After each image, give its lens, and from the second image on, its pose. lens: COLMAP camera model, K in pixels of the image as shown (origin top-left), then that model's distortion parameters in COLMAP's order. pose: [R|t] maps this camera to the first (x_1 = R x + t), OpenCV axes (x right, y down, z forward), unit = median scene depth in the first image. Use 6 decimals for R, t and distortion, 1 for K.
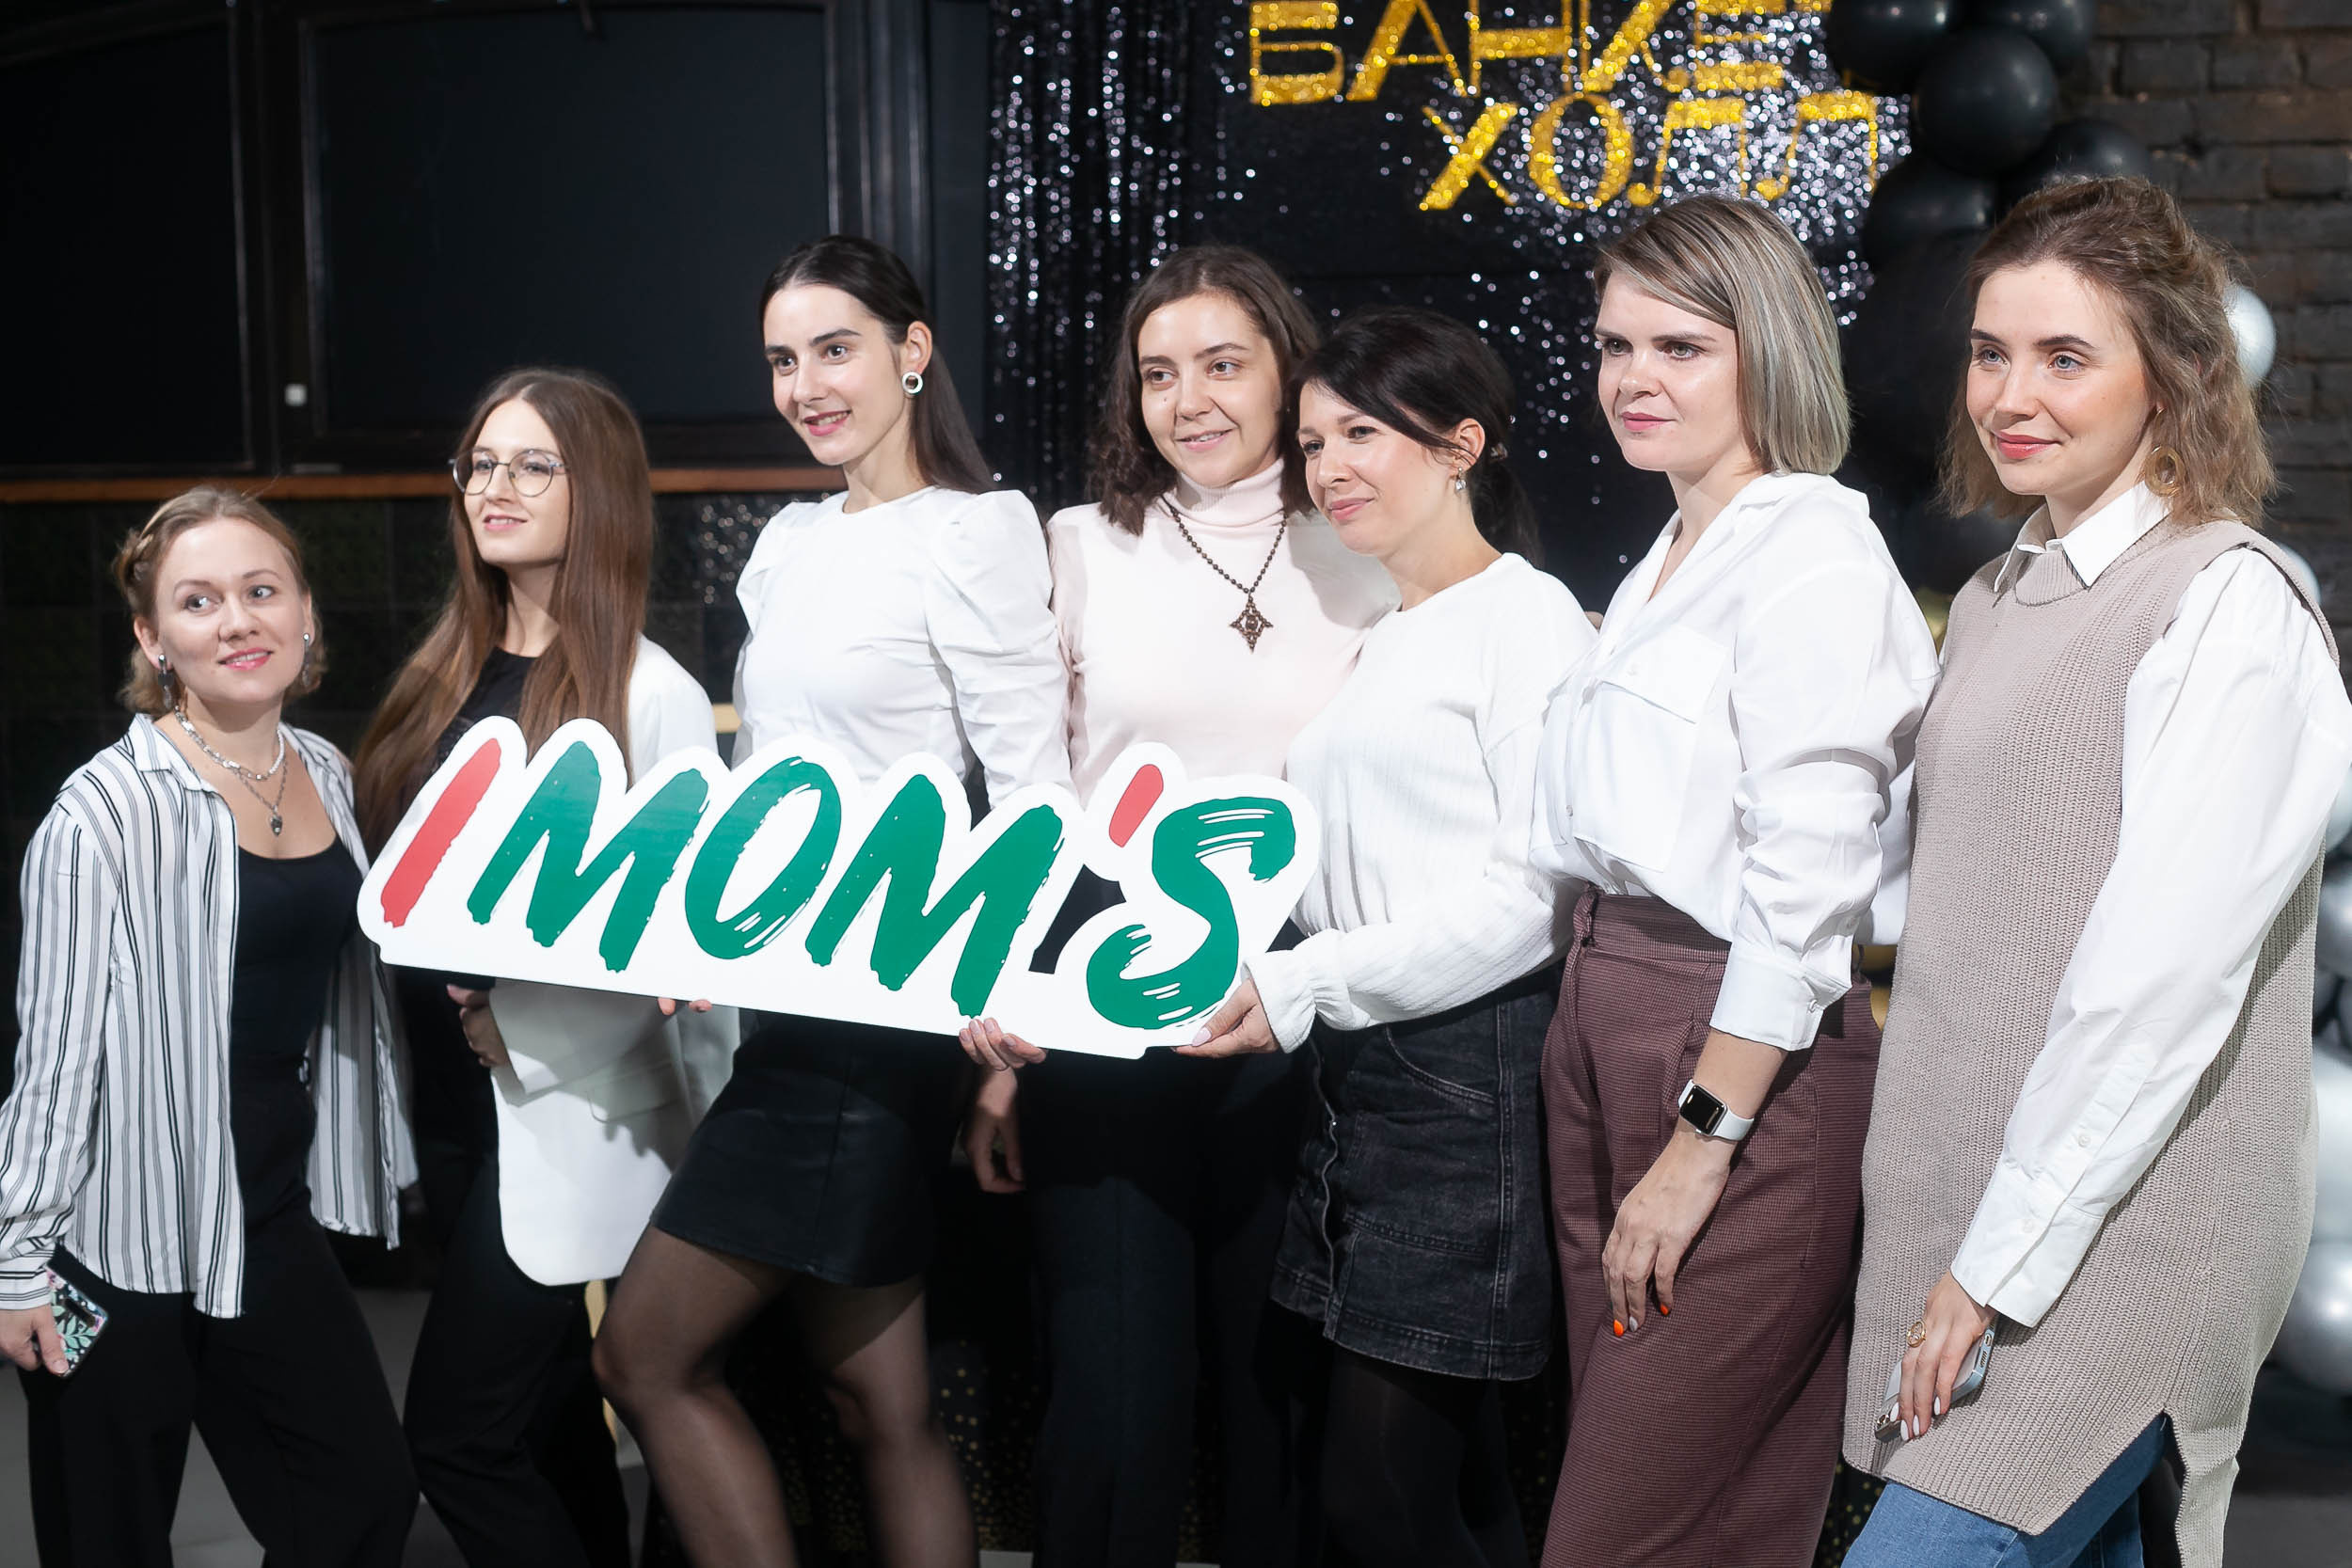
lens RADIAL K [[3383.8, 0, 1176.9], [0, 3383.8, 782.3], [0, 0, 1]] dist [0.021523, -0.016609]
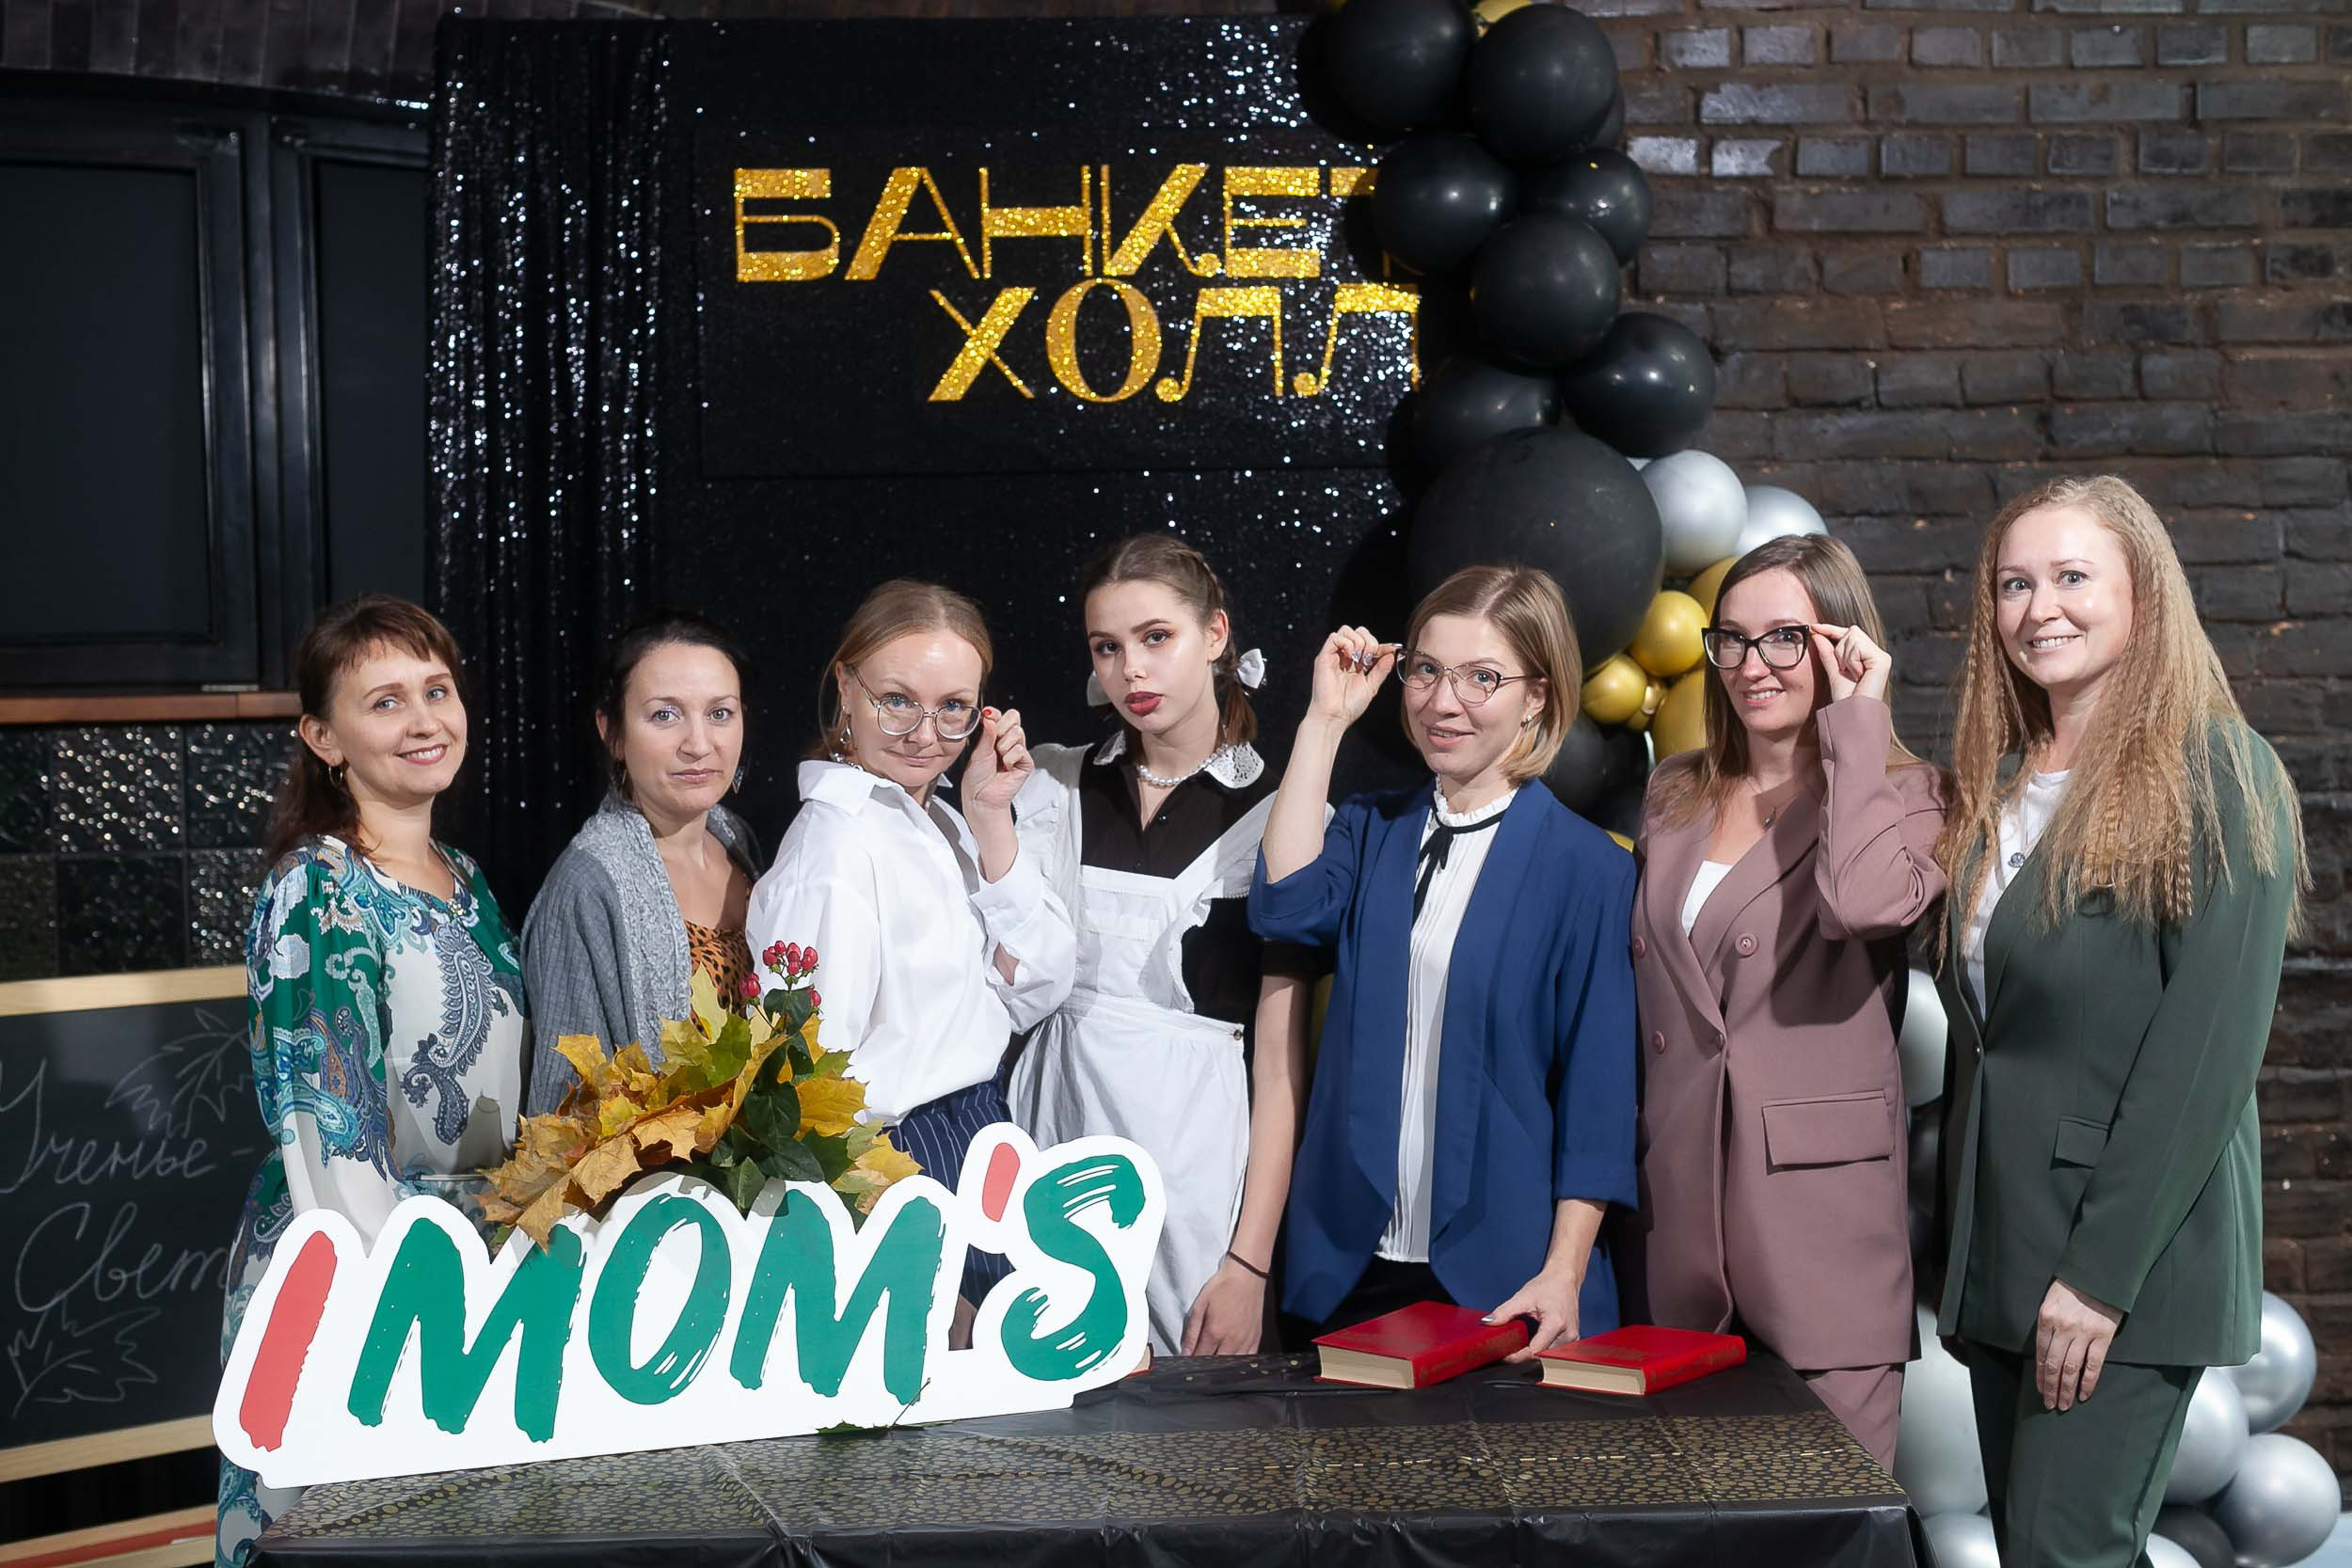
lens RADIAL K [[3381.7, 0, 1177.1], [0, 3381.7, 782.6], [0, 0, 1]] dist [0.032774, -0.062743]
pose [[0.970963, -0.012390, 0.238910, -0.080215], [0.028903, 0.997418, -0.065739, -0.007650], [-0.237478, 0.070736, 0.968814, 0.122355]]
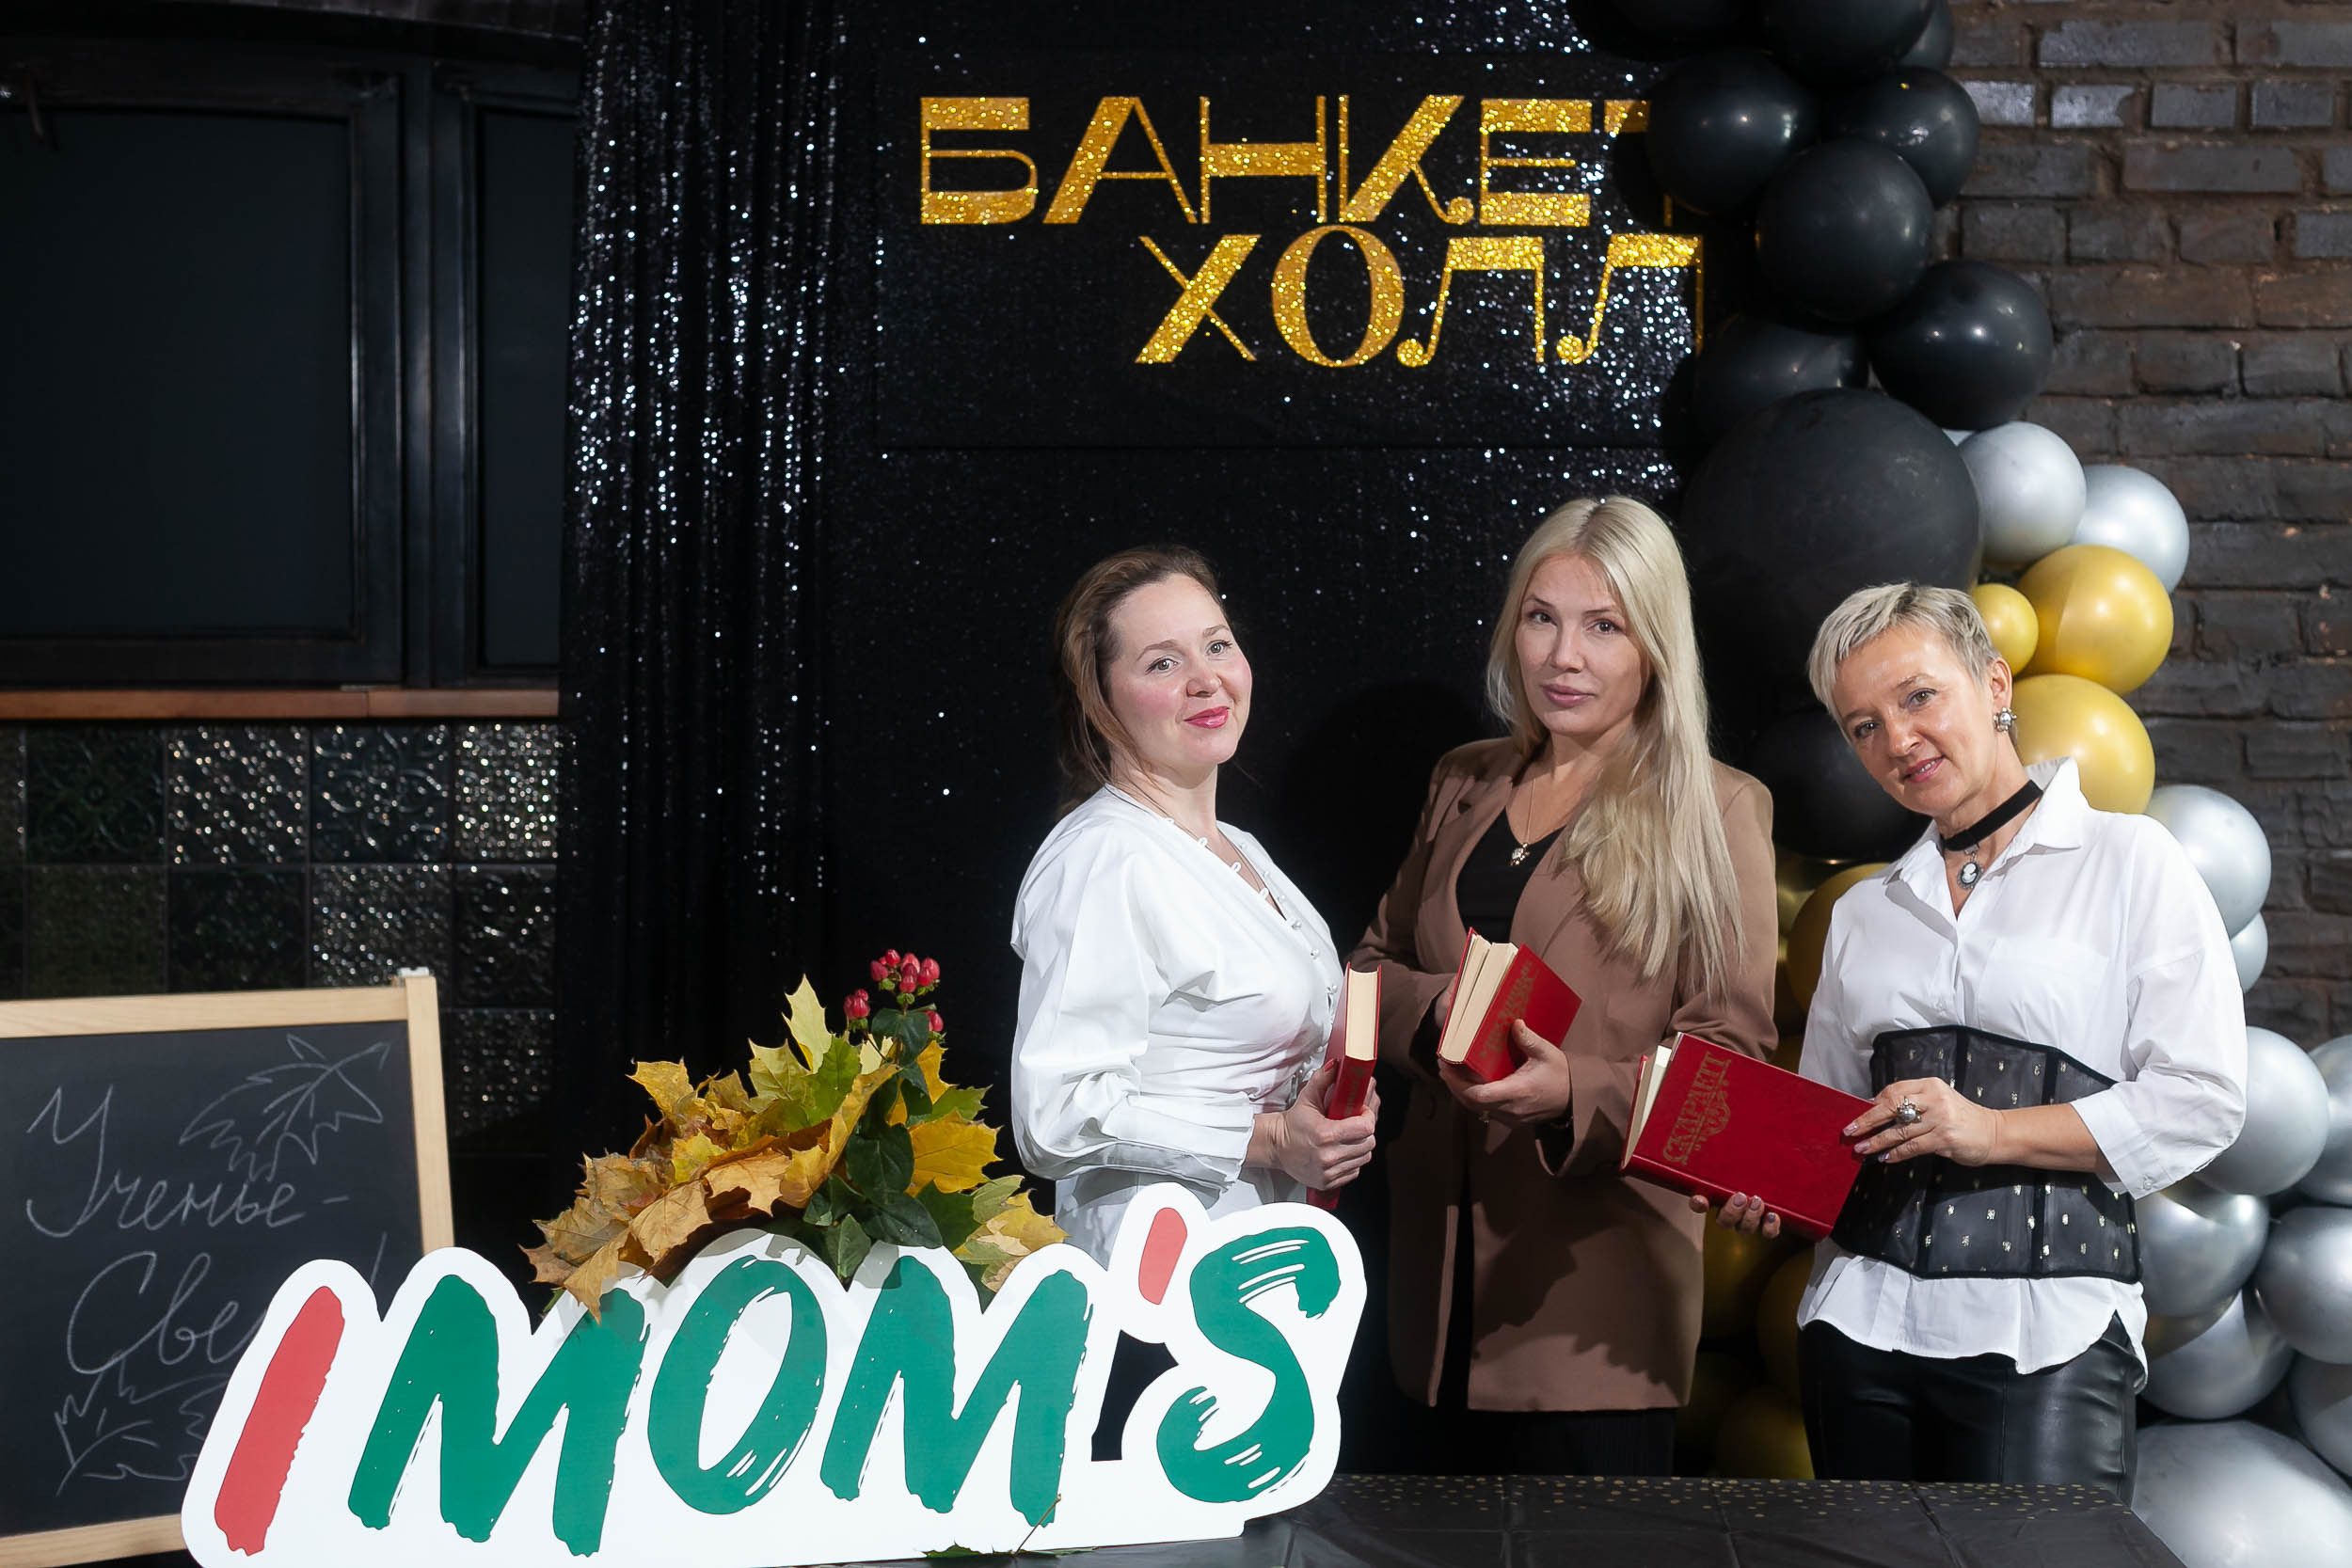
lens RADIAL K [[3384.6, 0, 1179.7], [0, 3384.6, 783.8], [0, 0, 1]] dist [0.030555, -0.053522]
pose [[0.987552, 0.014606, 0.156616, -0.039635], [0.000389, 0.995449, -0.095291, 0.002277], [-0.157295, 0.094166, 0.983052, 0.237496]]
